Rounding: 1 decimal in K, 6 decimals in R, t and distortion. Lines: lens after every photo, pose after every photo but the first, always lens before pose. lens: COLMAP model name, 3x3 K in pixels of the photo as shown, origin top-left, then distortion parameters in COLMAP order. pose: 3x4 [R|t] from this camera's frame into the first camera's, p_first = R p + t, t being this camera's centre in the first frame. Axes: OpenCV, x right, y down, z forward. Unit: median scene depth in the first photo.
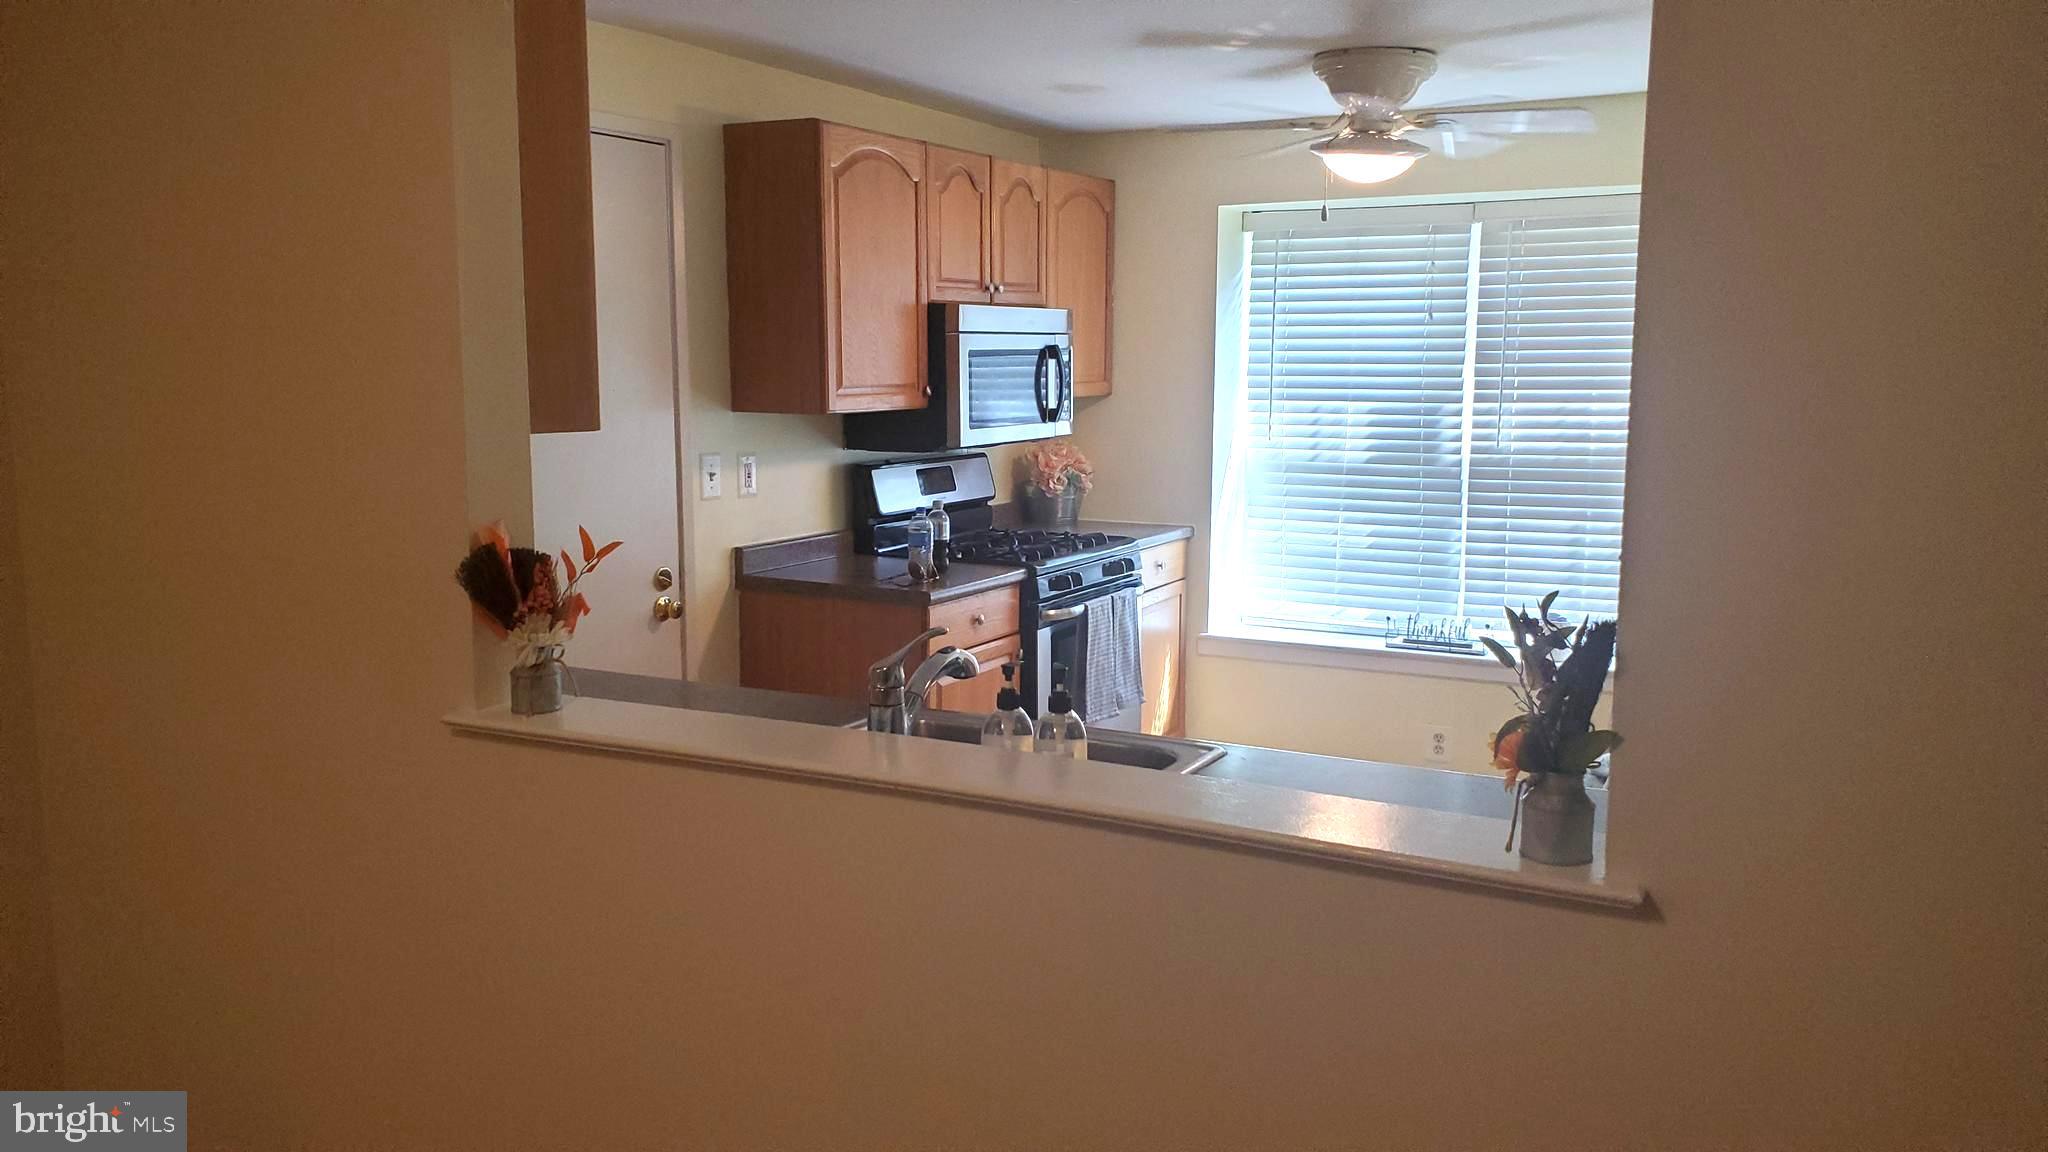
lens RADIAL K [[1553.1, 0, 979.4], [0, 1553.1, 622.2], [0, 0, 1]] dist [0.225463, -0.453363]
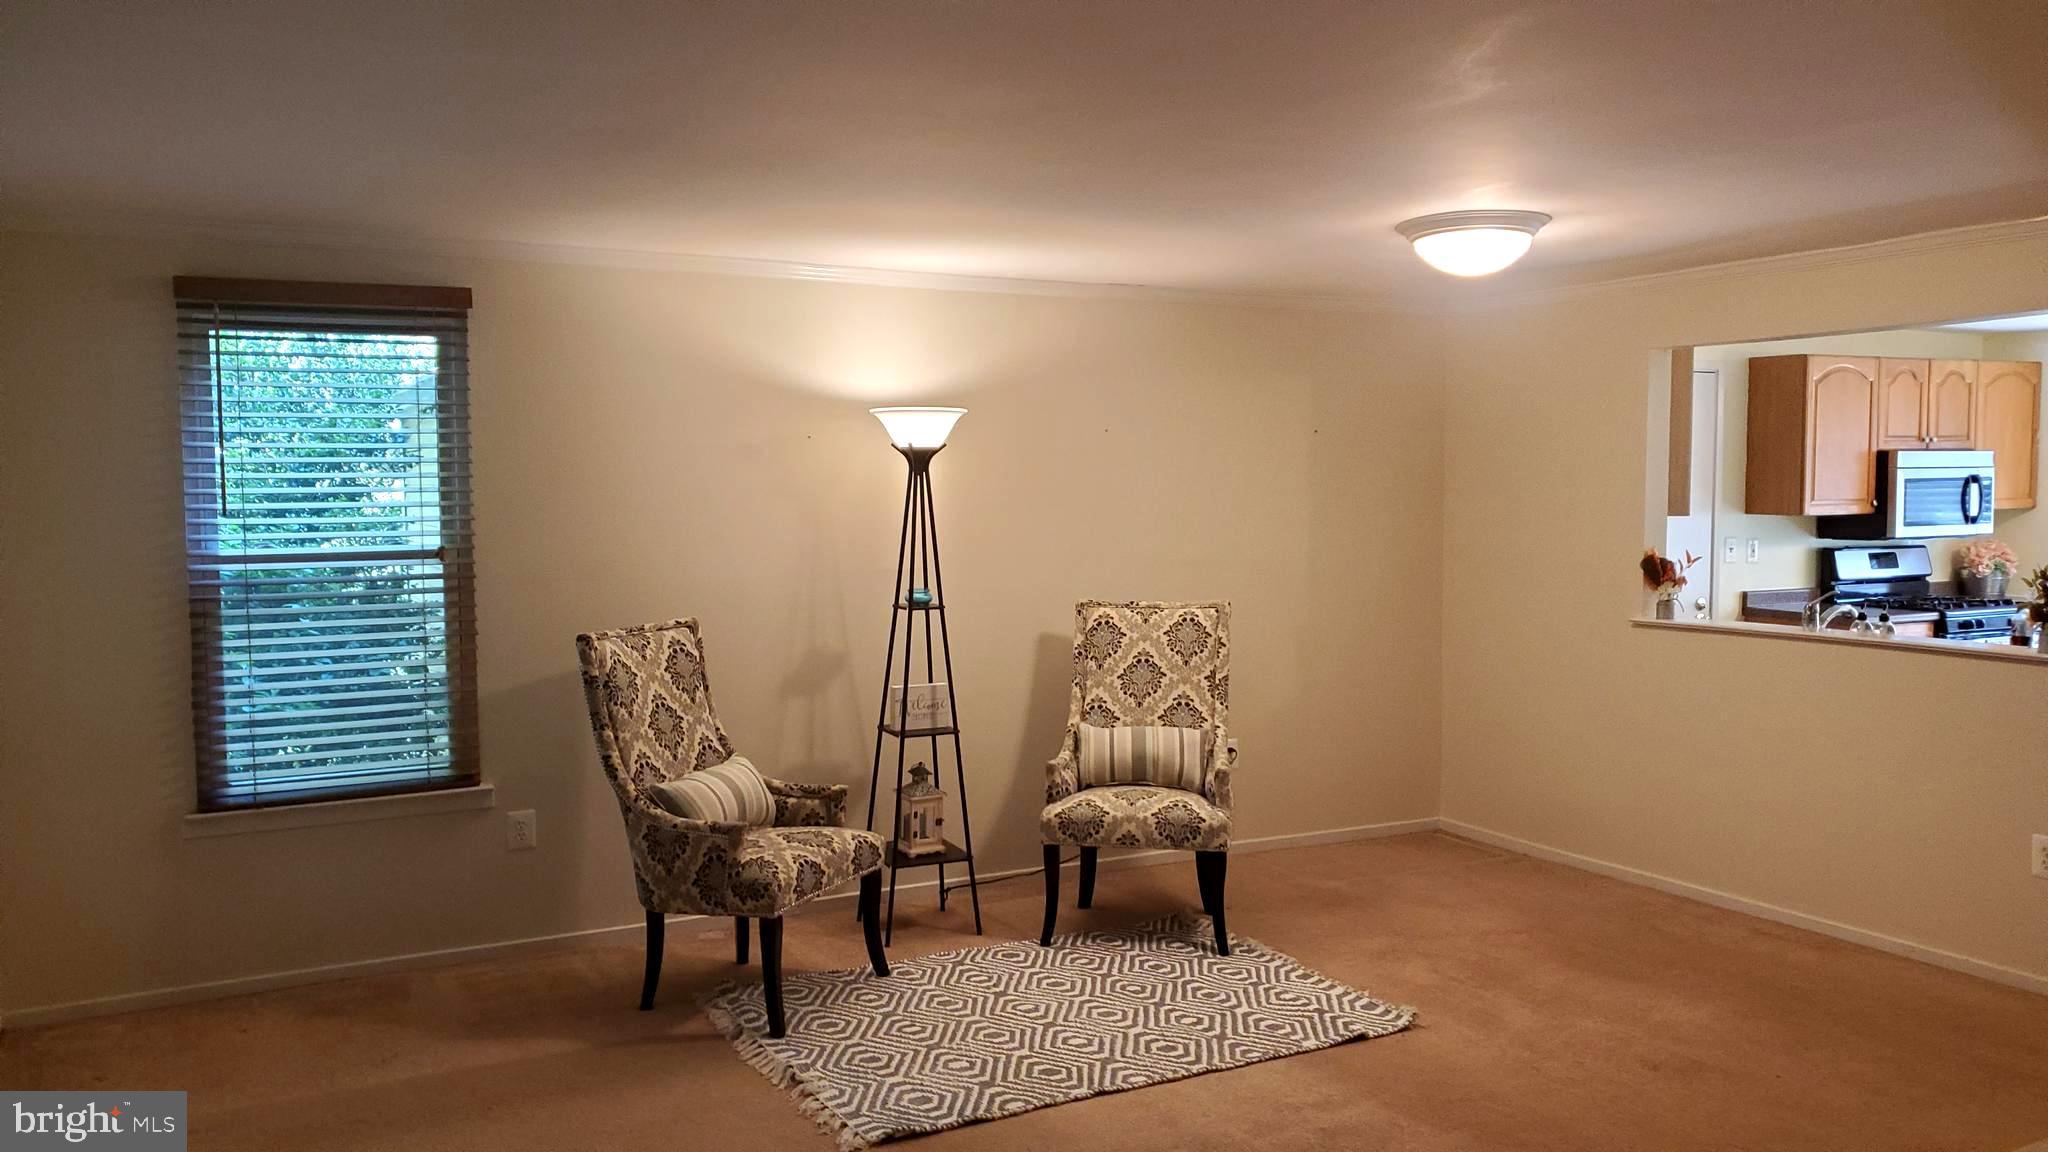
lens RADIAL K [[1590.4, 0, 1011.5], [0, 1590.4, 541.8], [0, 0, 1]] dist [0.100335, -0.156684]
pose [[0.841667, 0.018531, -0.539679, 0.114287], [-0.087741, 0.990823, -0.102816, 0.138763], [0.532821, 0.133889, 0.835569, -0.850279]]
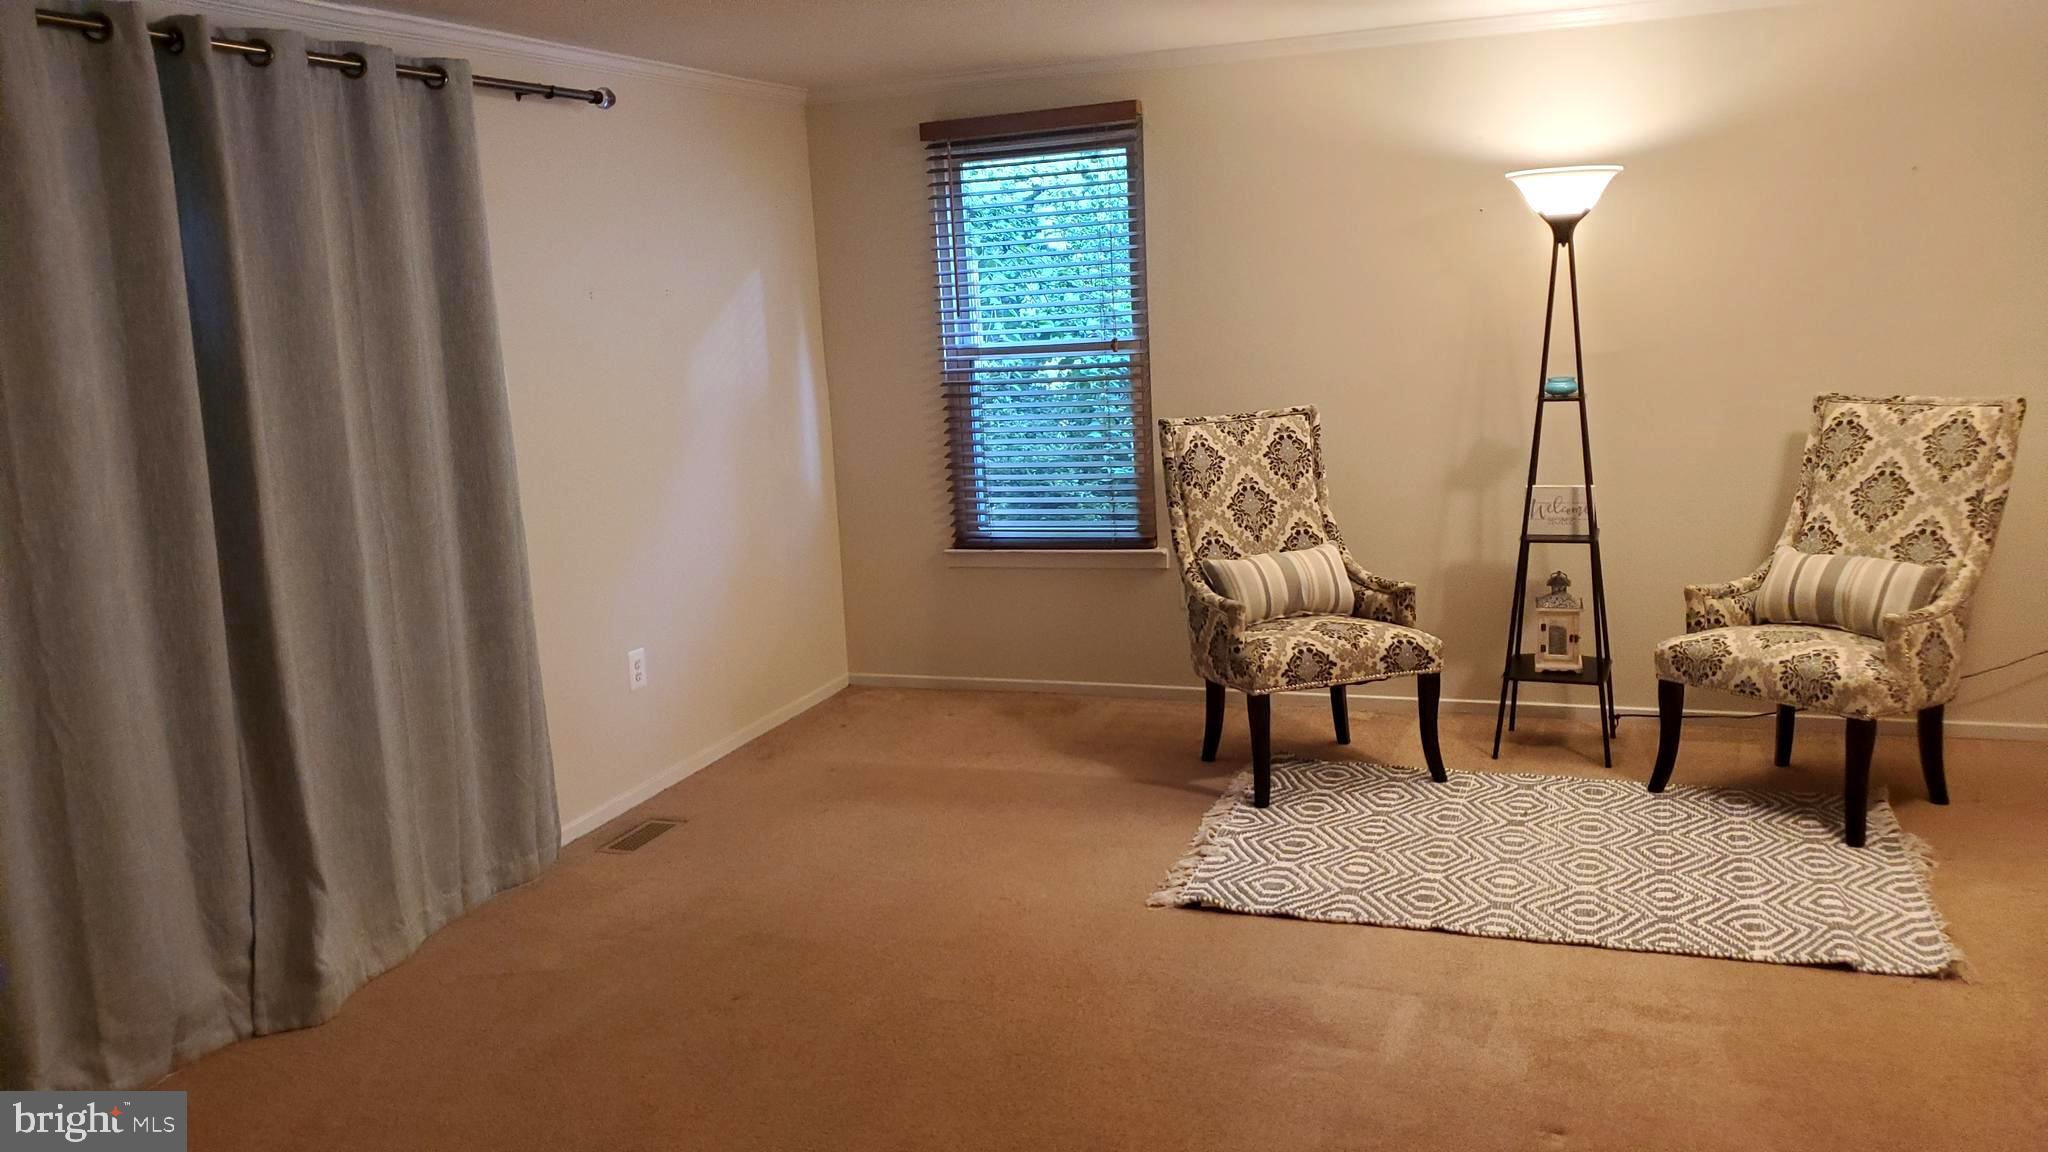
lens RADIAL K [[1606.1, 0, 1024.0], [0, 1606.1, 576.0], [0, 0, 1]] dist [0.007836, -0.000471]
pose [[0.132289, 0.164331, -0.977494, 0.403373], [-0.115107, 0.982036, 0.149517, 0.074465], [0.984505, 0.092737, 0.148828, -0.430023]]
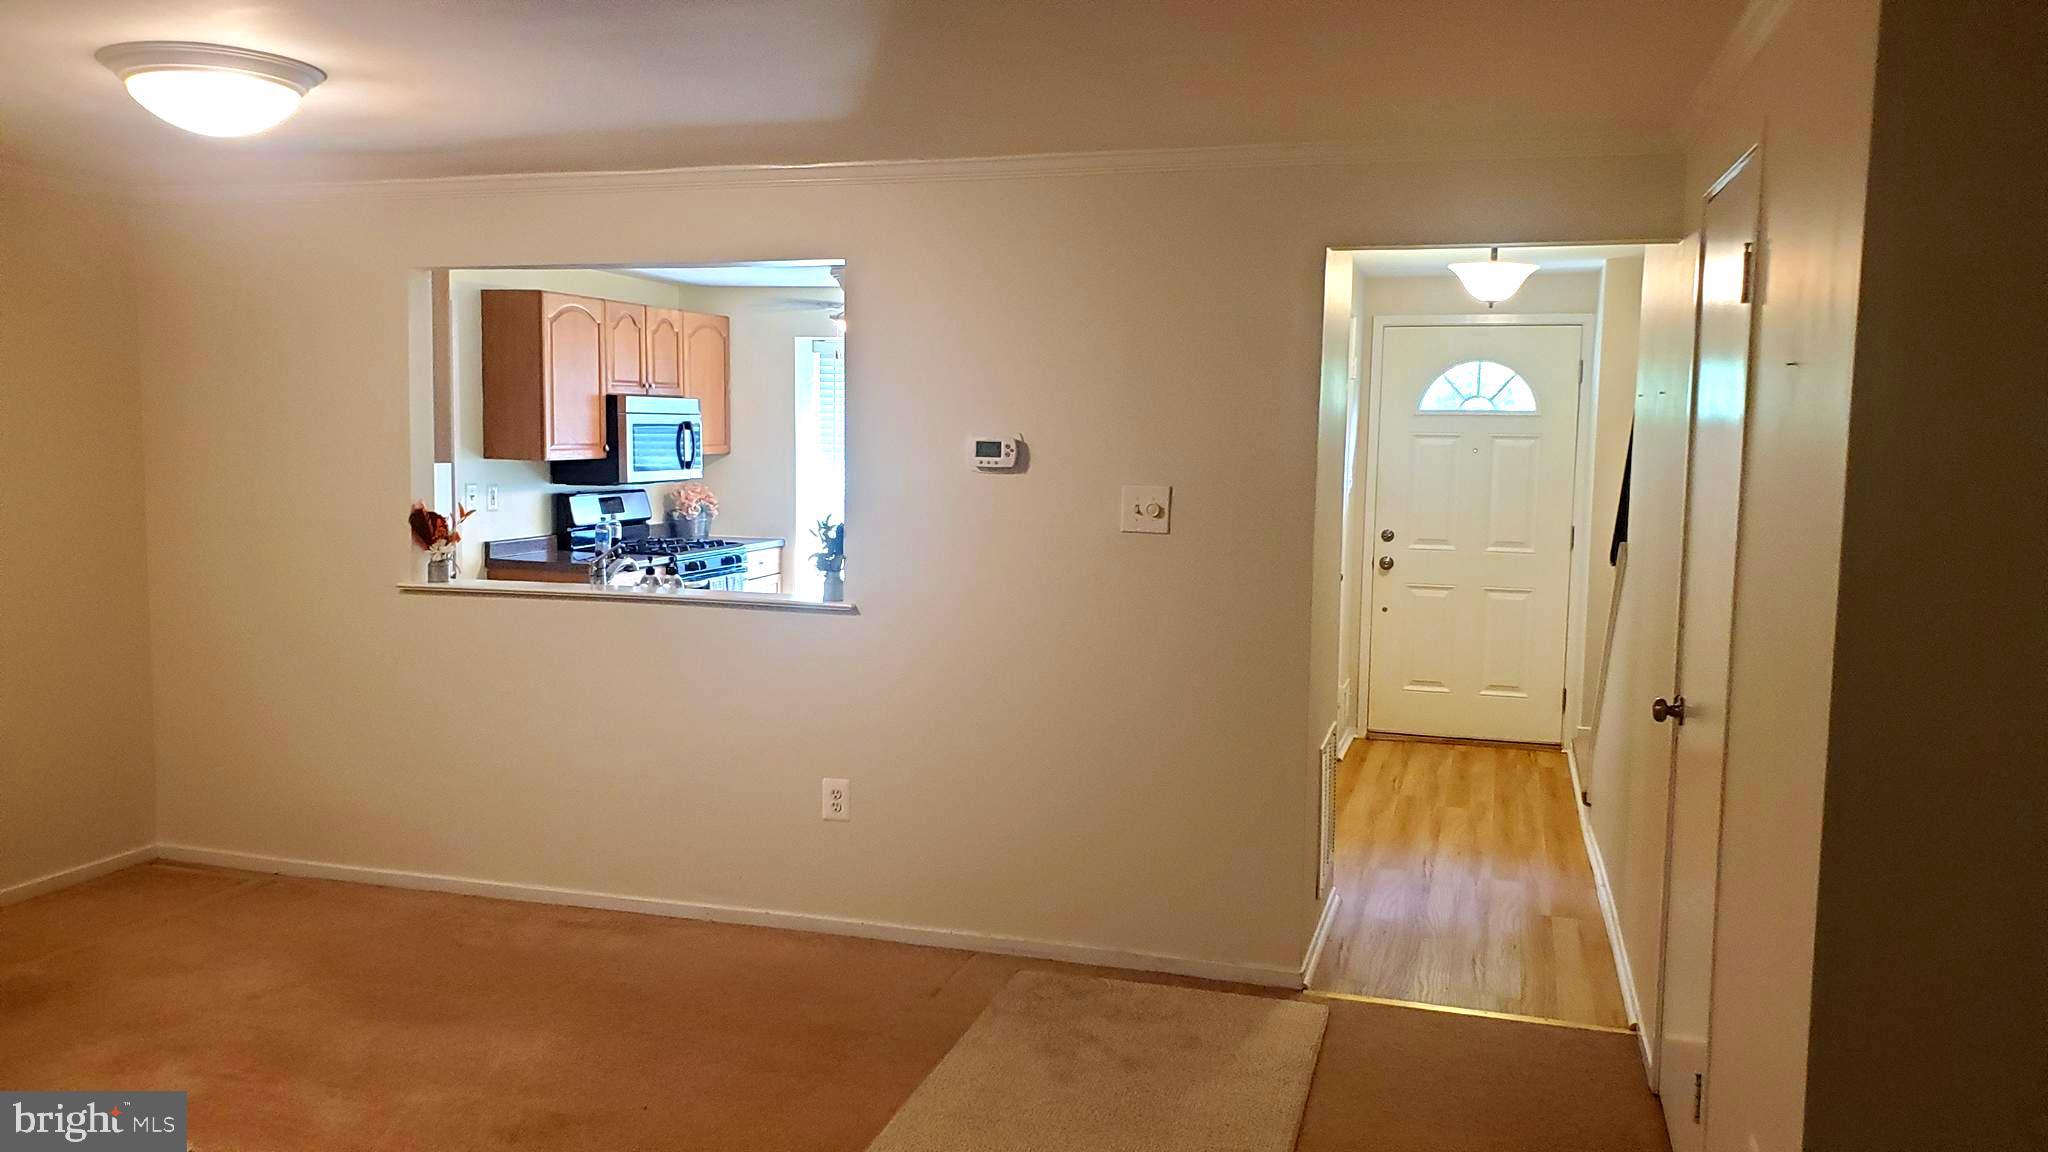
lens RADIAL K [[1600.4, 0, 993.8], [0, 1600.4, 585.9], [0, 0, 1]] dist [0.104353, -0.172361]
pose [[0.977182, -0.005219, 0.212340, 0.003824], [0.019526, 0.997672, -0.065335, 0.107027], [-0.211504, 0.067990, 0.975009, -0.675912]]
